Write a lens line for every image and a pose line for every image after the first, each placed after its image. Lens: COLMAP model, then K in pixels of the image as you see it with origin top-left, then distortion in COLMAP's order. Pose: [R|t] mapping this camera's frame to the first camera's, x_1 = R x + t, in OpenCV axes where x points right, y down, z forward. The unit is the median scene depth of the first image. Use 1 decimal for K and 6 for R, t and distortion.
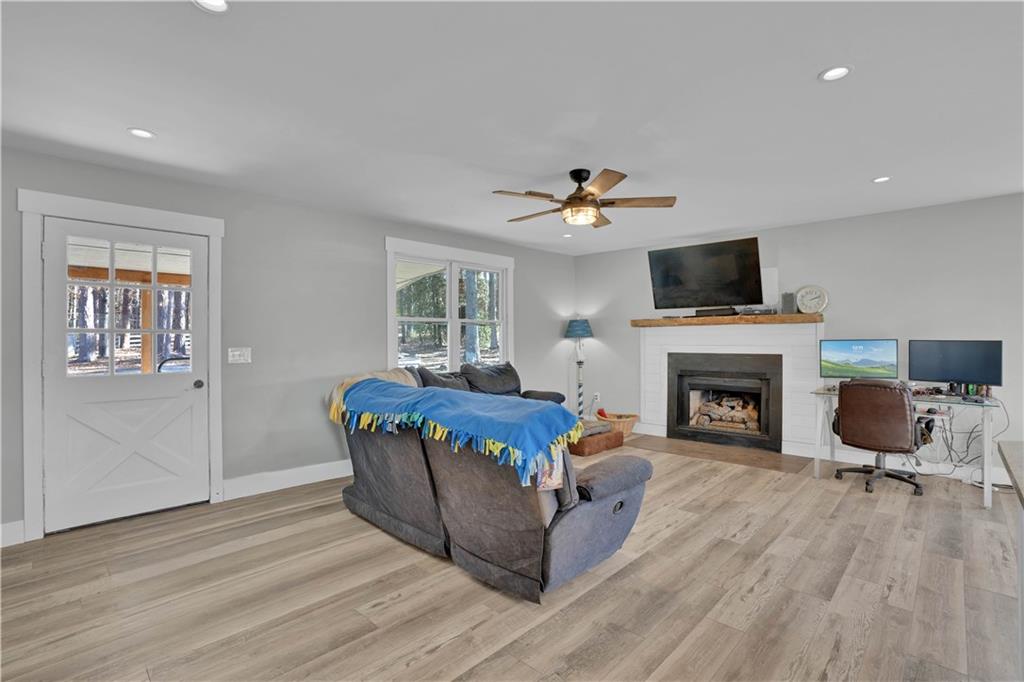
lens RADIAL K [[455.1, 0, 512.0], [0, 455.1, 341.0], [0, 0, 1]] dist [-0.045643, 0.000033]
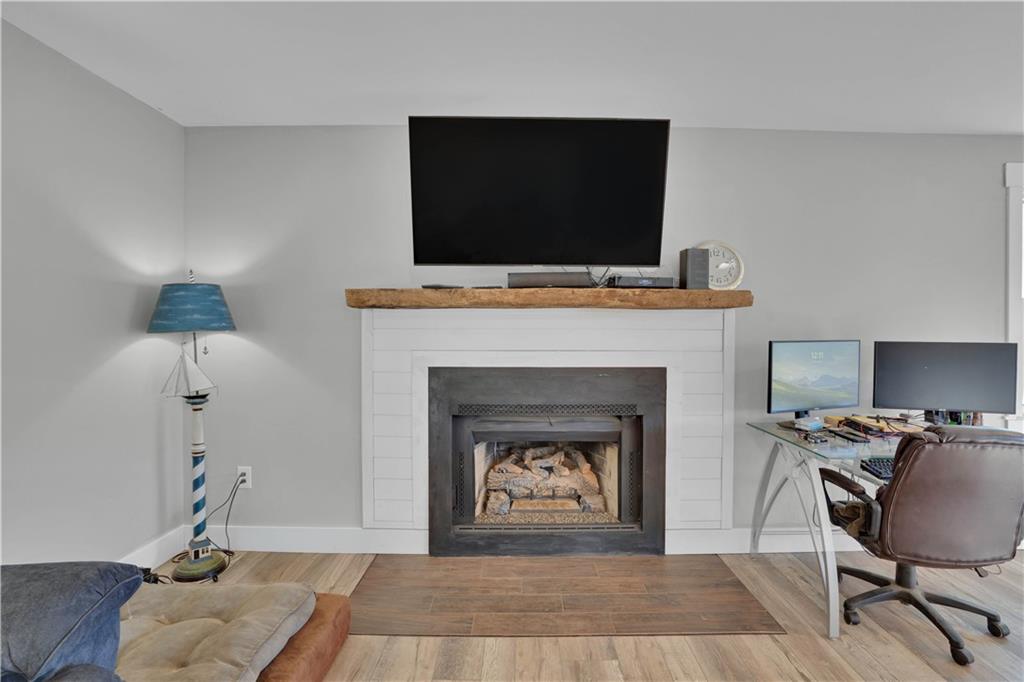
lens RADIAL K [[455.1, 0, 512.0], [0, 455.1, 341.0], [0, 0, 1]] dist [-0.045643, 0.000033]
pose [[0.711754, -0.002126, 0.702425, 0.091066], [-0.002418, 0.999982, 0.005477, -0.003208], [-0.702424, -0.005597, 0.711736, 0.654602]]
